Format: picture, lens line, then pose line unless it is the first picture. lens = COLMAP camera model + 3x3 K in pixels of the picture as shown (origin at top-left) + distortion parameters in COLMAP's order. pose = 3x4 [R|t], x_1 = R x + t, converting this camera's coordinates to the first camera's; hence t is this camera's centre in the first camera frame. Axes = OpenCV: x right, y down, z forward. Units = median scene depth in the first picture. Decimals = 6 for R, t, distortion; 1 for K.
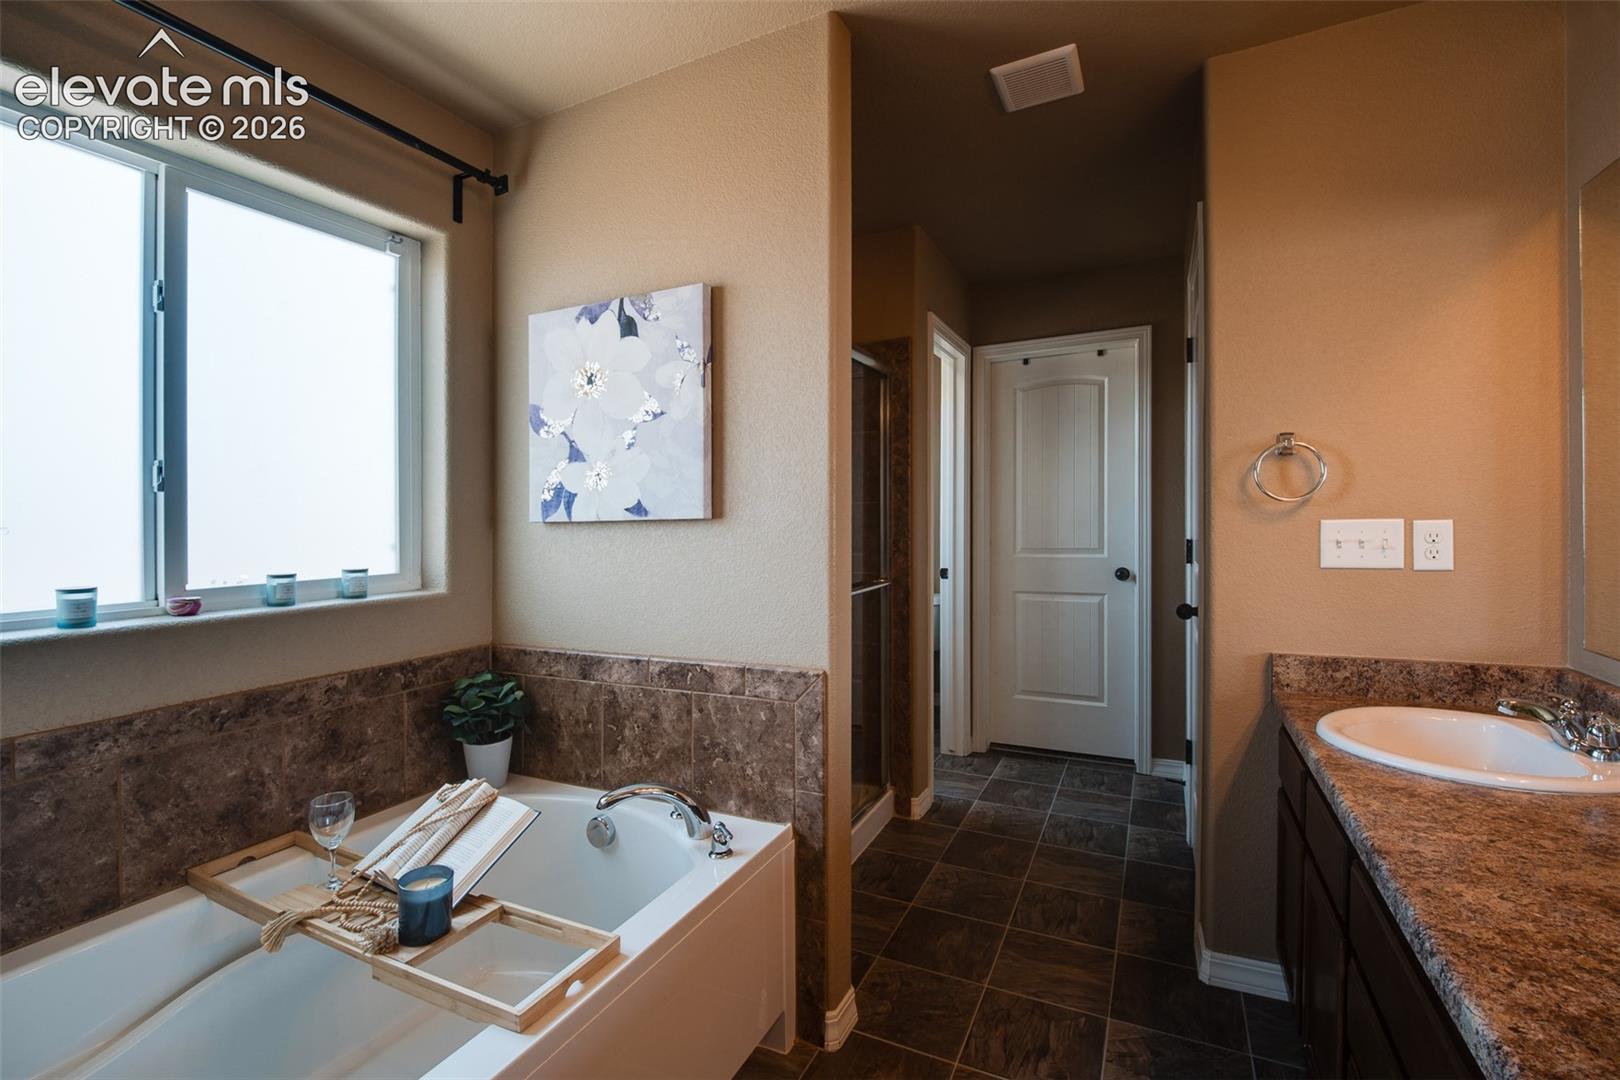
lens RADIAL K [[713.4, 0, 802.1], [0, 713.4, 505.2], [0, 0, 1]] dist [-0.000625, -0.008904]
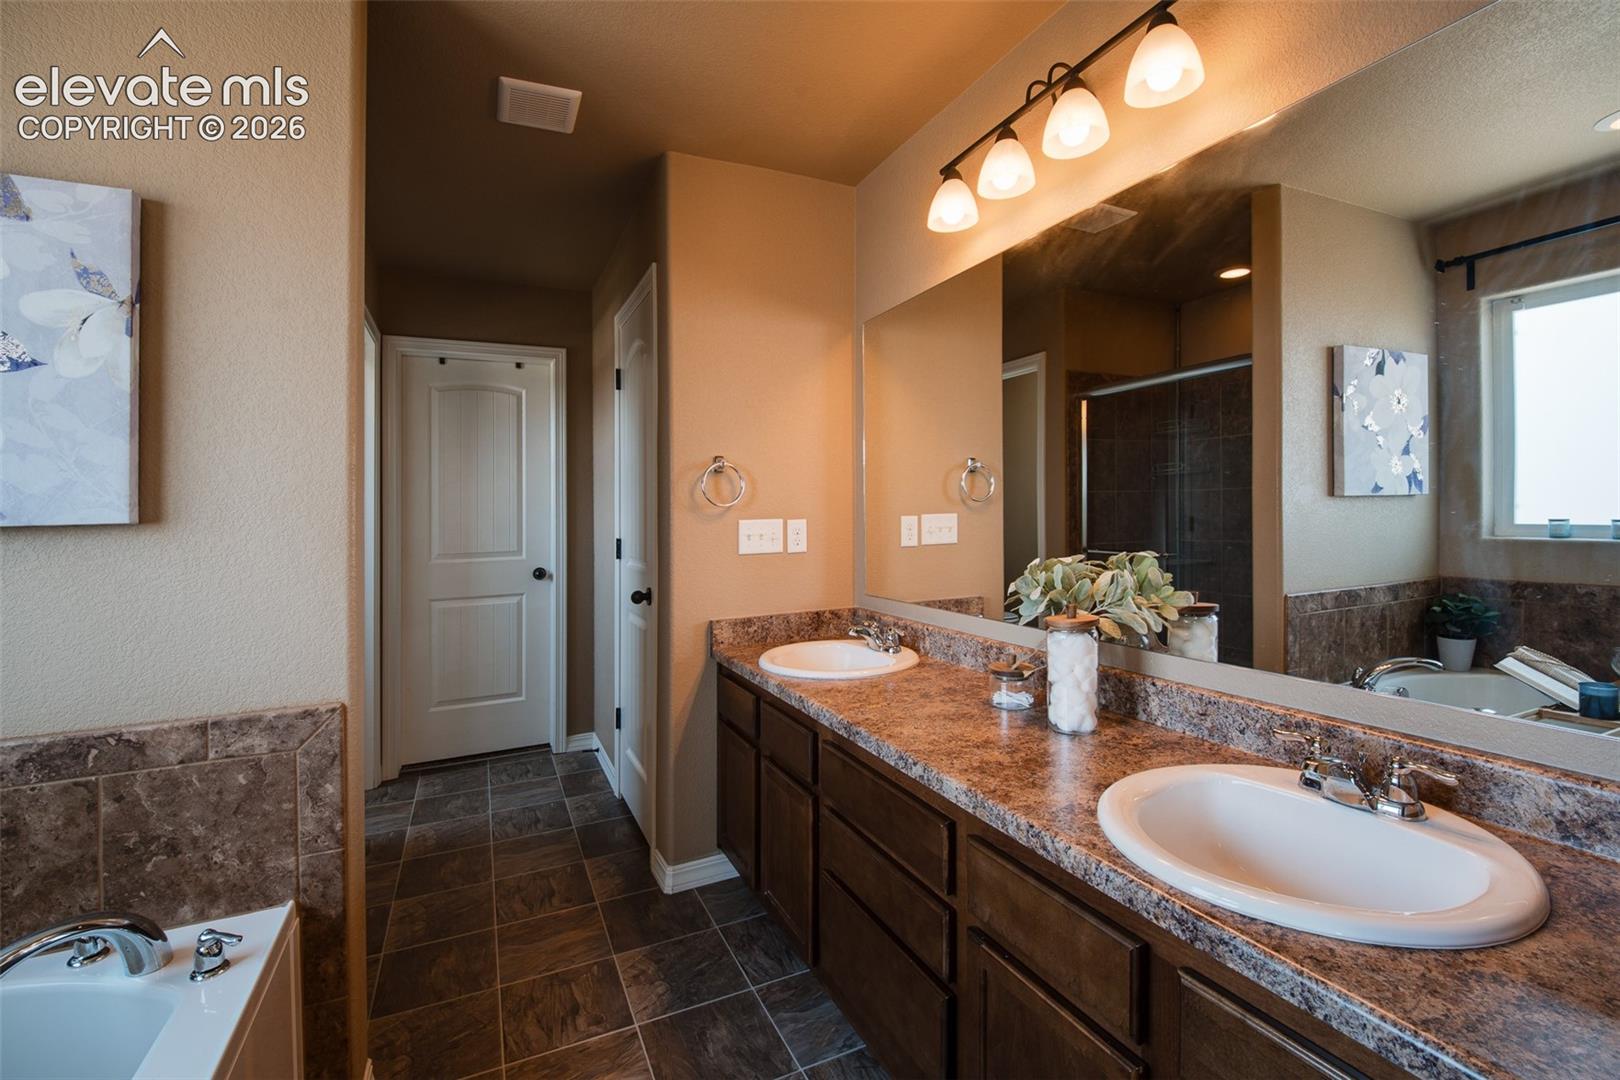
lens RADIAL K [[703.2, 0, 803.3], [0, 703.2, 500.8], [0, 0, 1]] dist [-0.000815, -0.014159]
pose [[0.613307, 0.015262, 0.789697, -0.249786], [-0.003632, 0.999857, -0.016503, 0.004489], [-0.789837, 0.007253, 0.613275, 0.051540]]
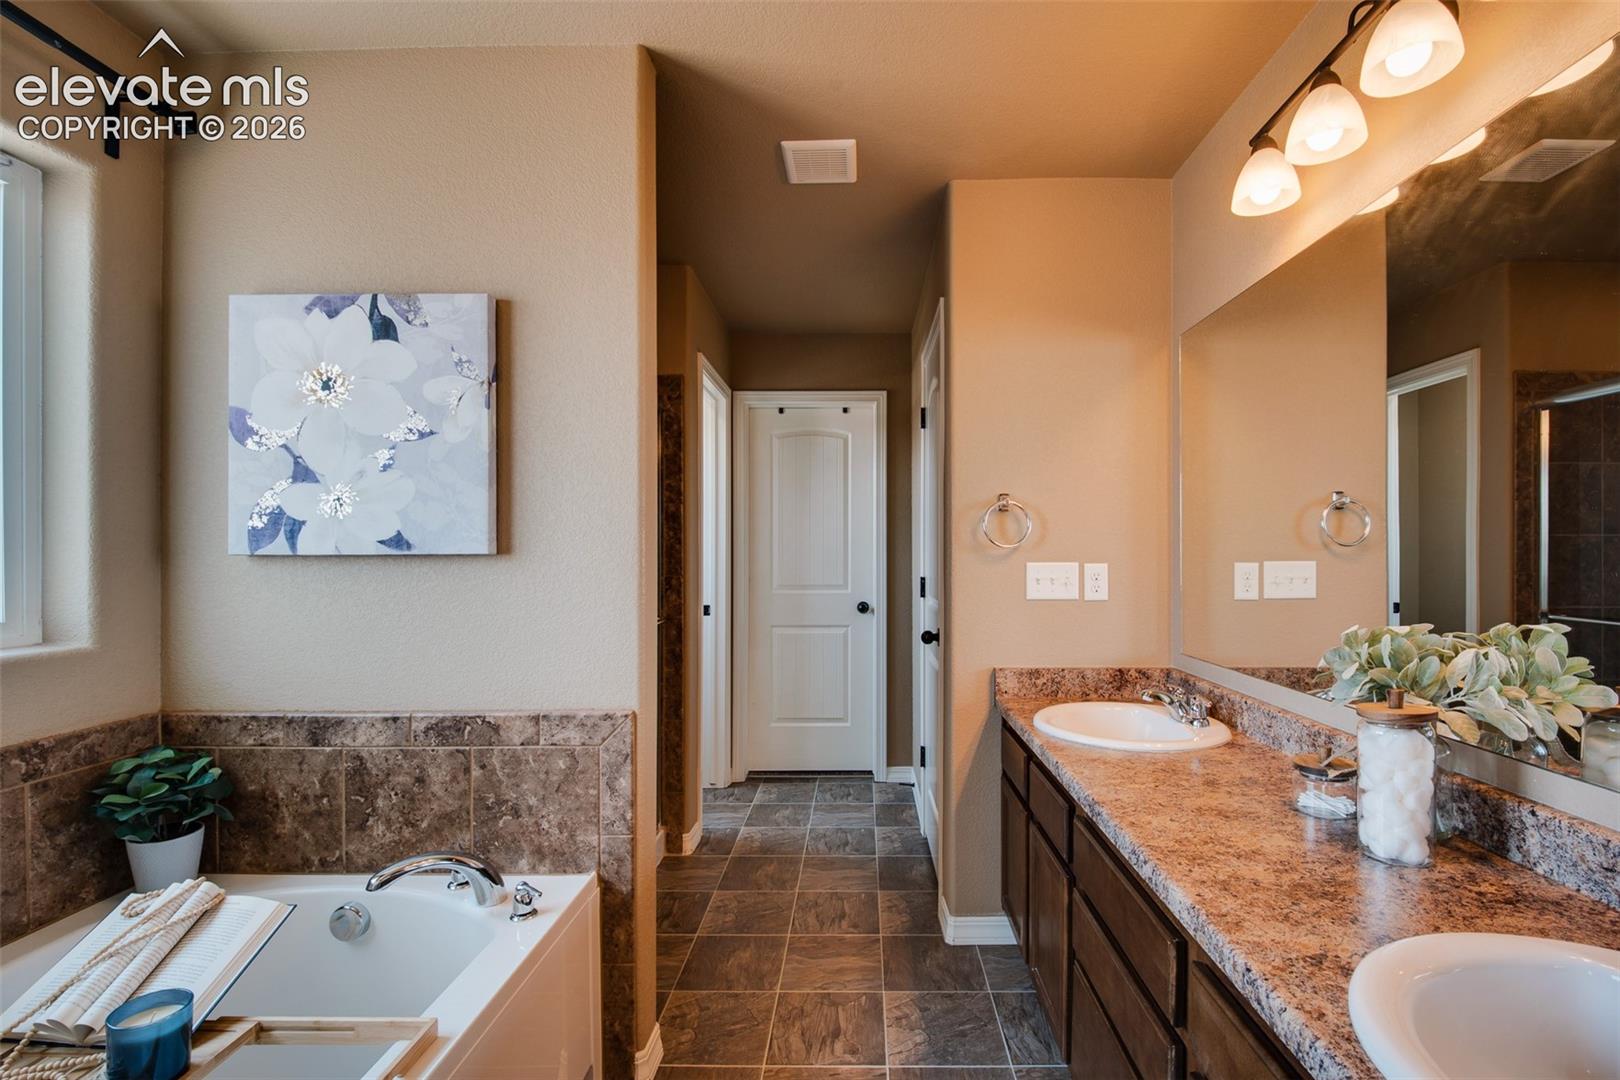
lens RADIAL K [[722.8, 0, 853.9], [0, 722.8, 538.0], [0, 0, 1]] dist [-0.012802, -0.006542]
pose [[0.892447, 0.025057, 0.450455, -0.131250], [-0.022638, 0.999686, -0.010758, -0.002406], [-0.450583, -0.000597, 0.892734, -0.023268]]
